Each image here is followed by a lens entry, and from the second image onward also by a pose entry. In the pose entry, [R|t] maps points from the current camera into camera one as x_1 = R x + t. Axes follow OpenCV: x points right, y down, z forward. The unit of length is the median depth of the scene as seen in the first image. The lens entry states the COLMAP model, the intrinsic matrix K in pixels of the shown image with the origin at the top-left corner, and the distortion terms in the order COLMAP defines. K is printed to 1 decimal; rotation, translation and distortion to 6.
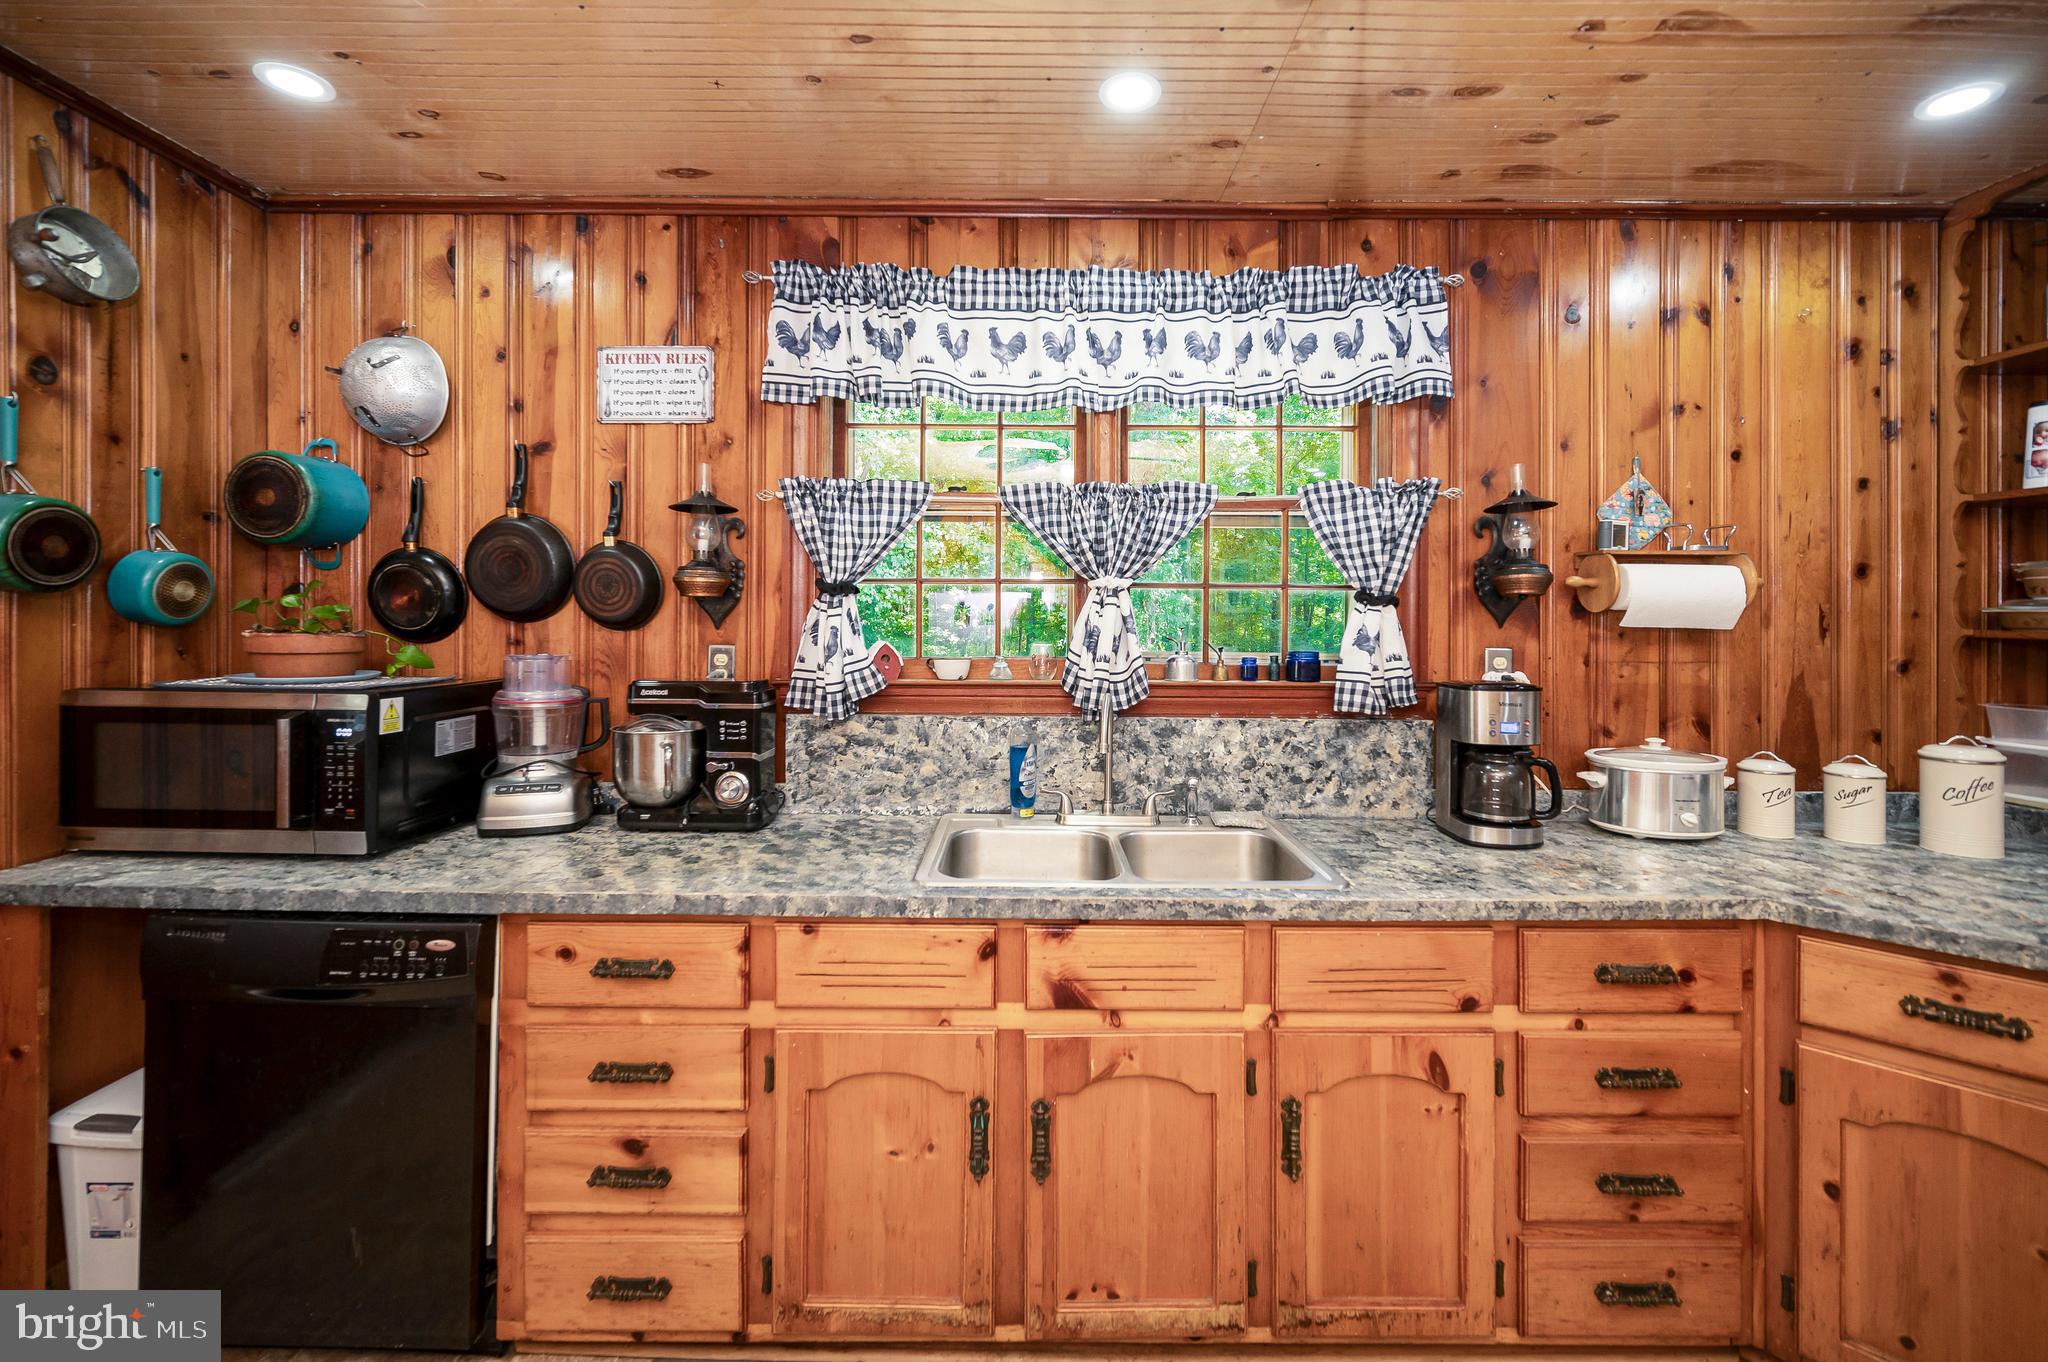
lens RADIAL K [[844.2, 0, 1035.9], [0, 844.2, 627.1], [0, 0, 1]] dist [-0.001753, 0.000105]
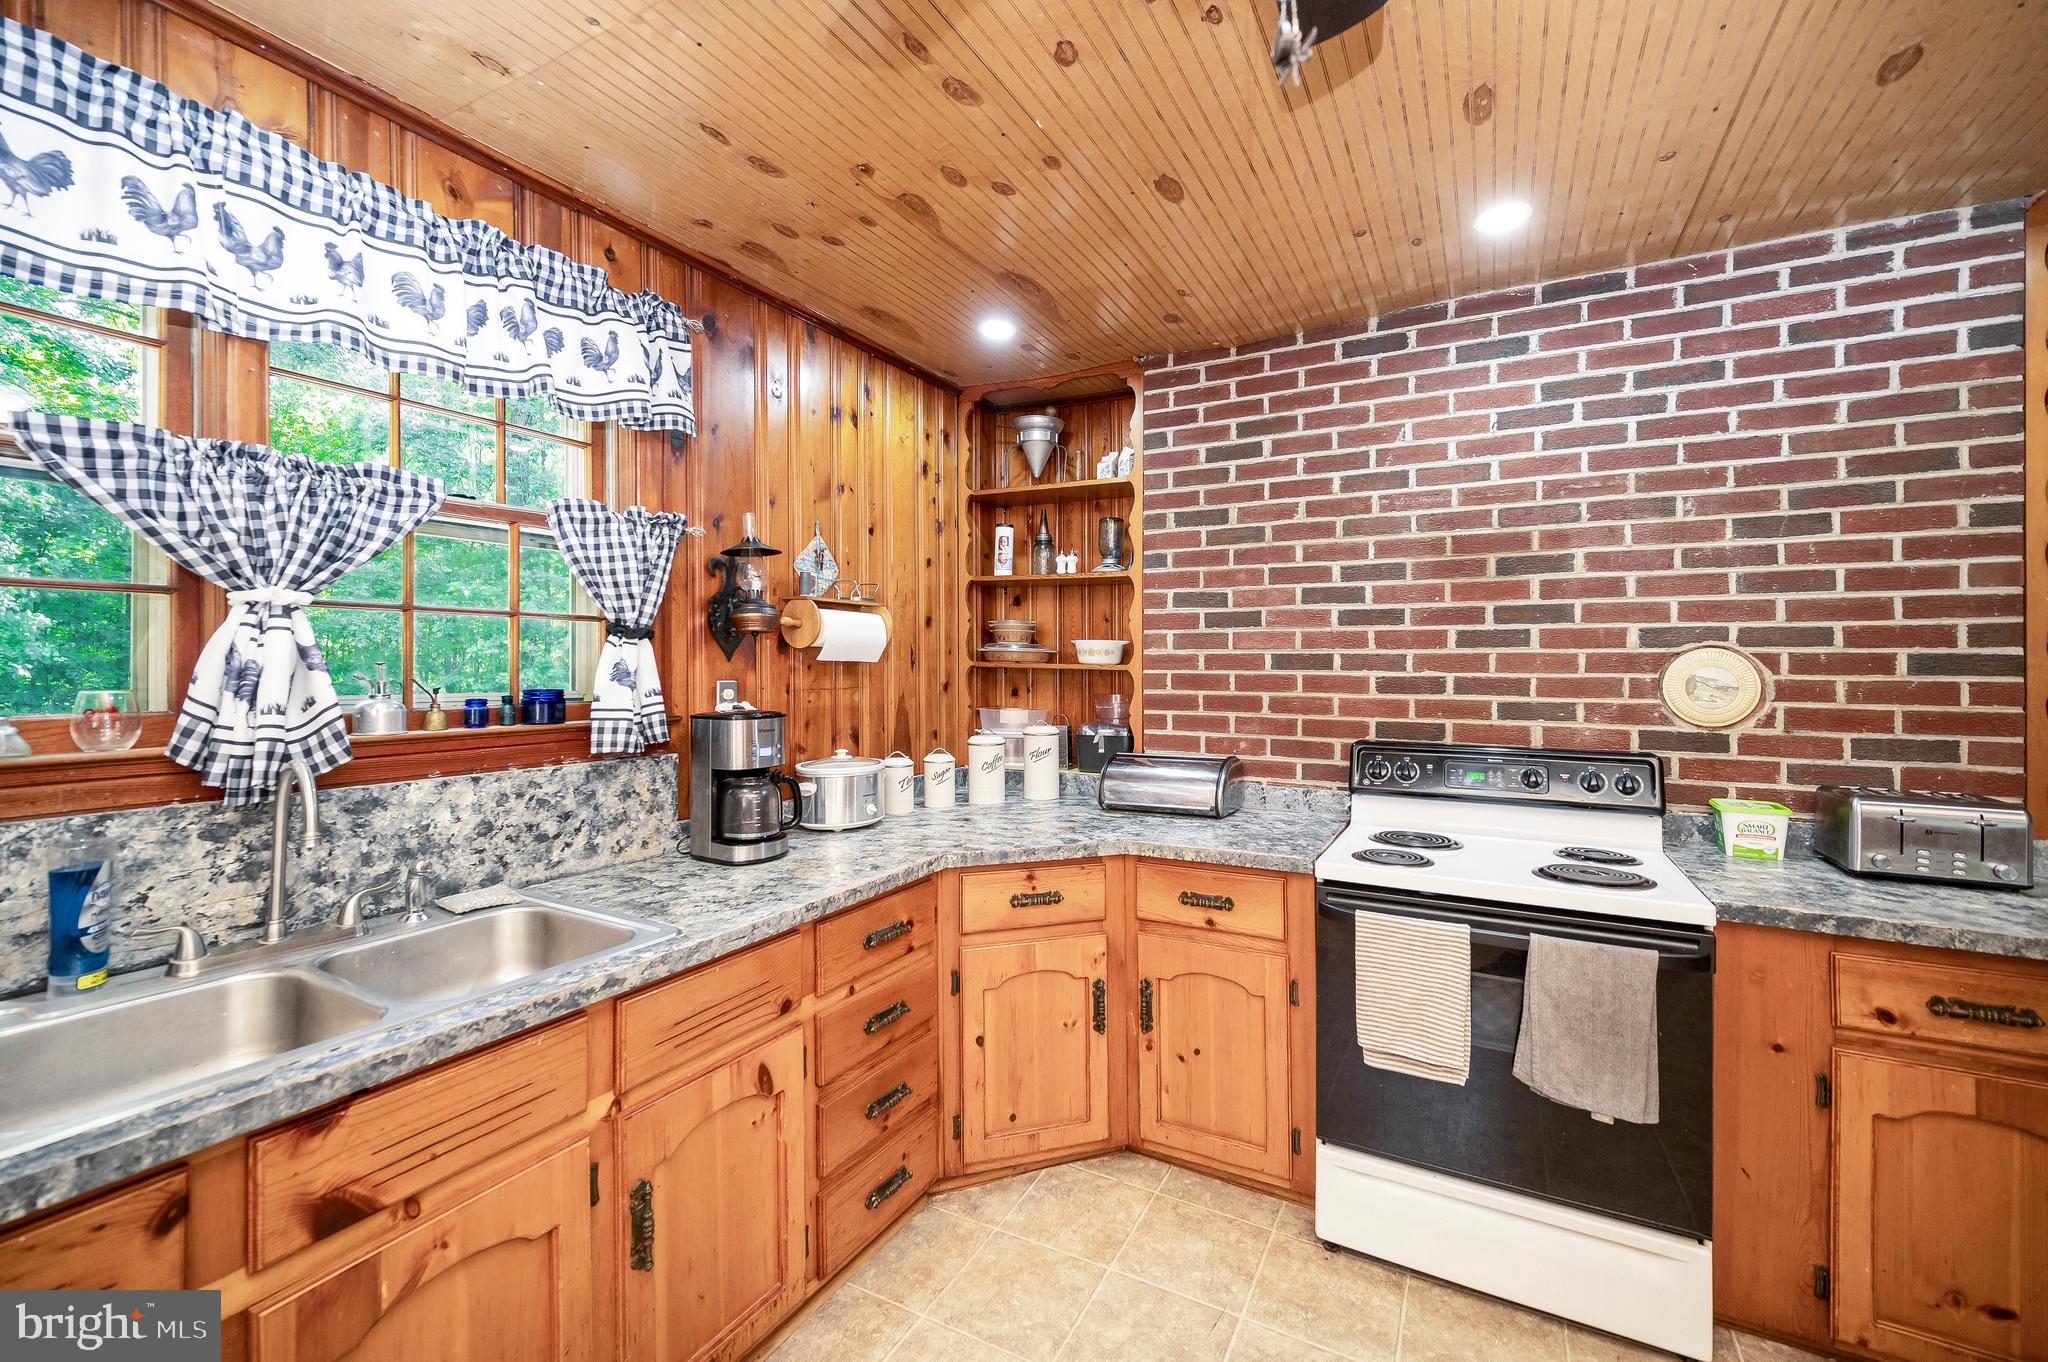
lens RADIAL K [[833.8, 0, 1044.4], [0, 833.8, 658.8], [0, 0, 1]] dist [-0.002287, -0.000266]
pose [[0.476224, -0.000532, 0.879324, -0.201557], [0.004881, 0.999986, -0.002038, 0.001583], [-0.879311, 0.005262, 0.476219, 0.141970]]
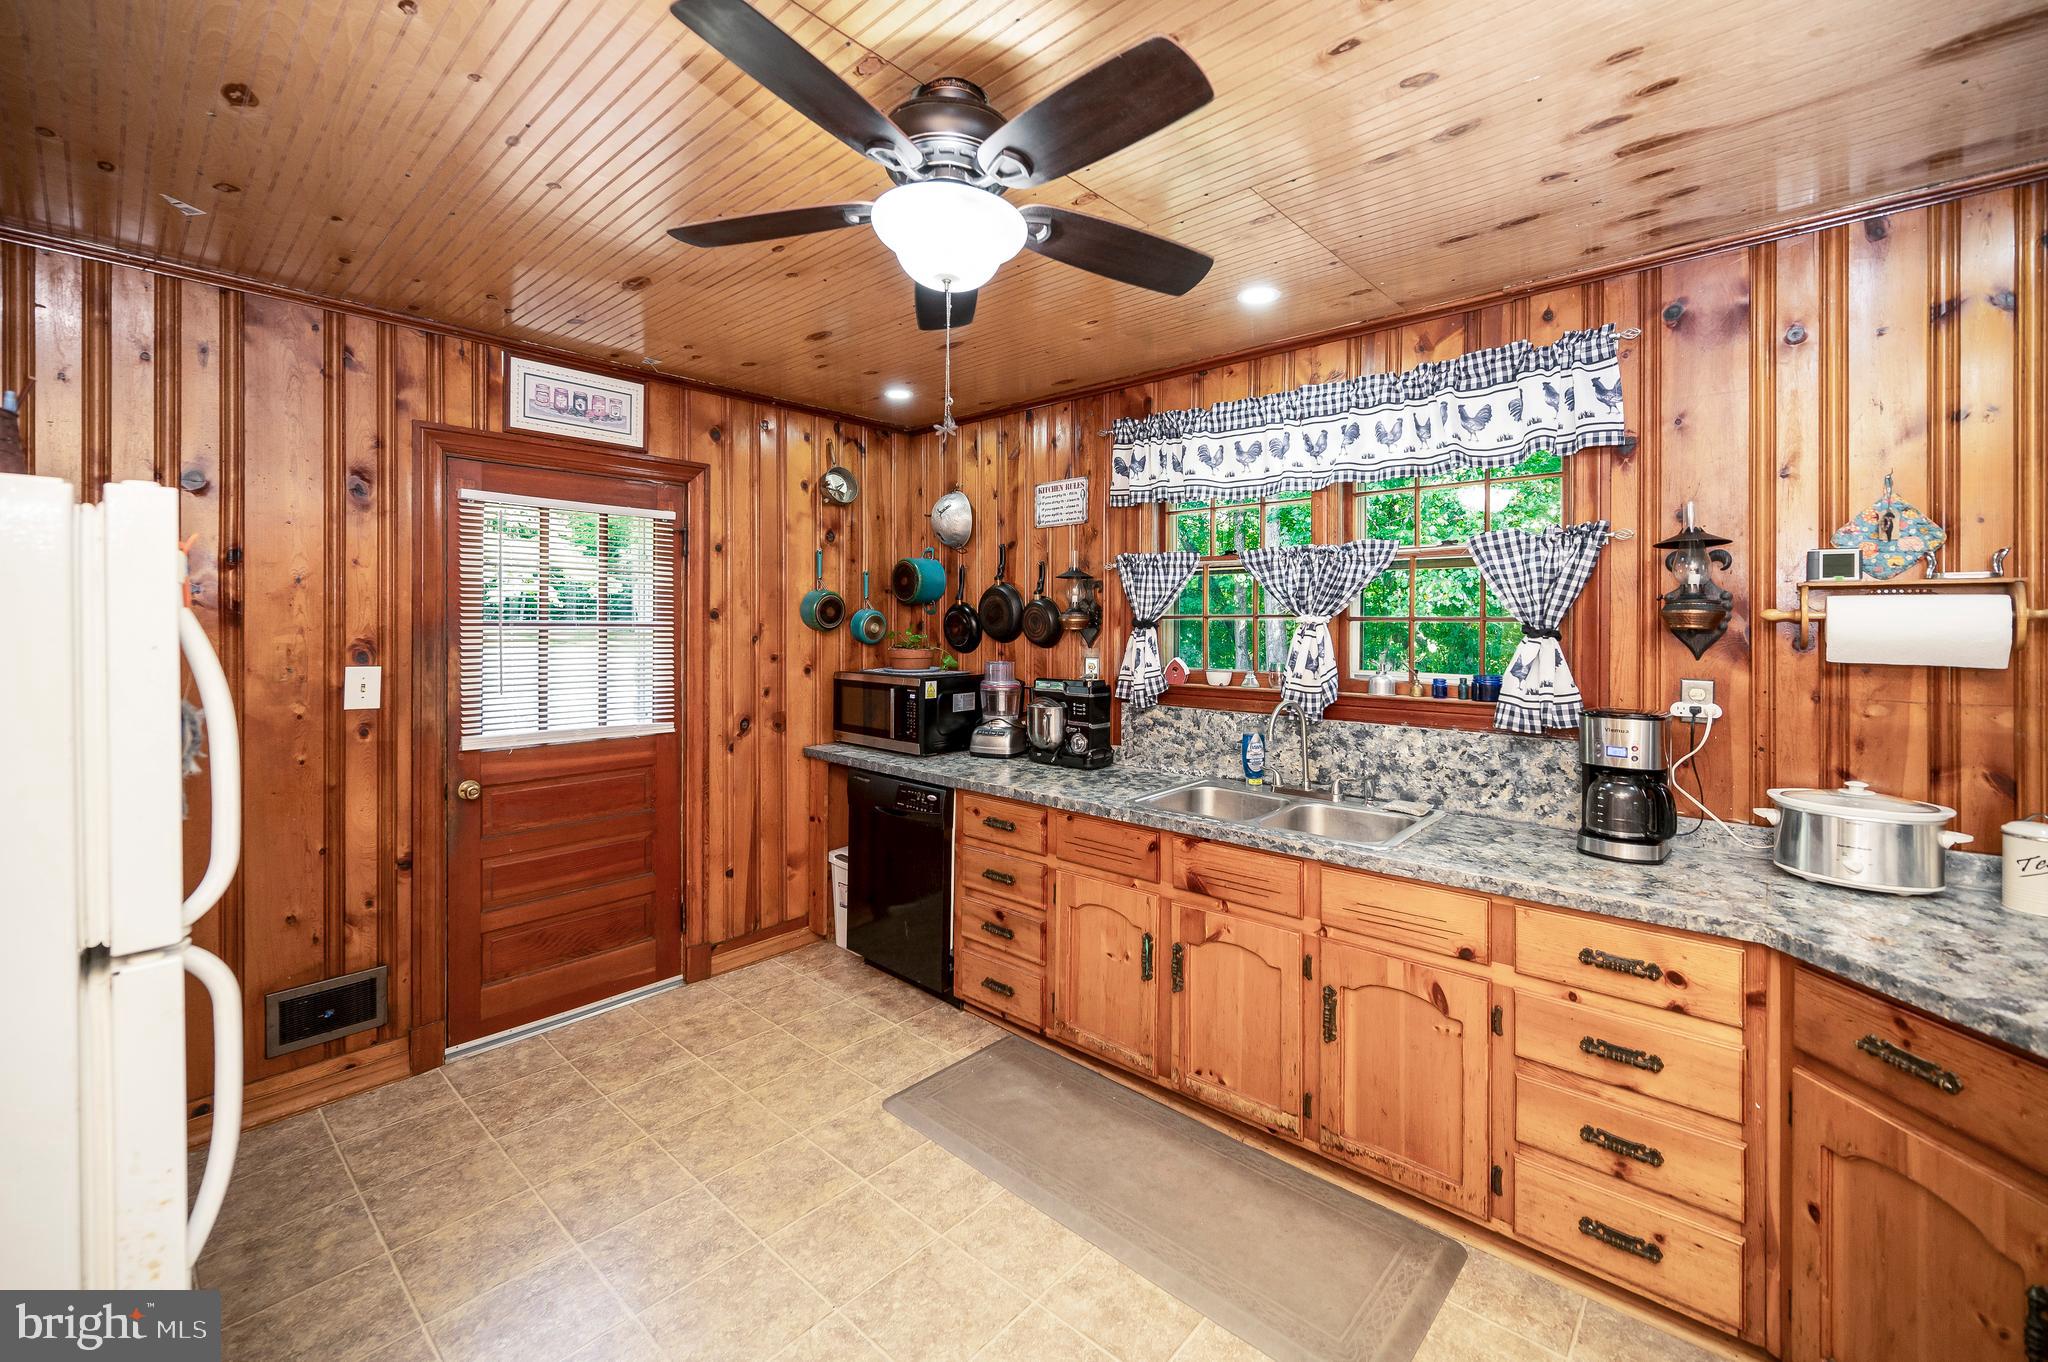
lens RADIAL K [[834.9, 0, 1039.1], [0, 834.9, 626.1], [0, 0, 1]] dist [-0.001314, -0.000415]
pose [[0.748832, -0.000930, -0.662759, 0.643722], [-0.000996, 0.999996, -0.002529, -0.037455], [0.662759, 0.002554, 0.748829, -0.289212]]
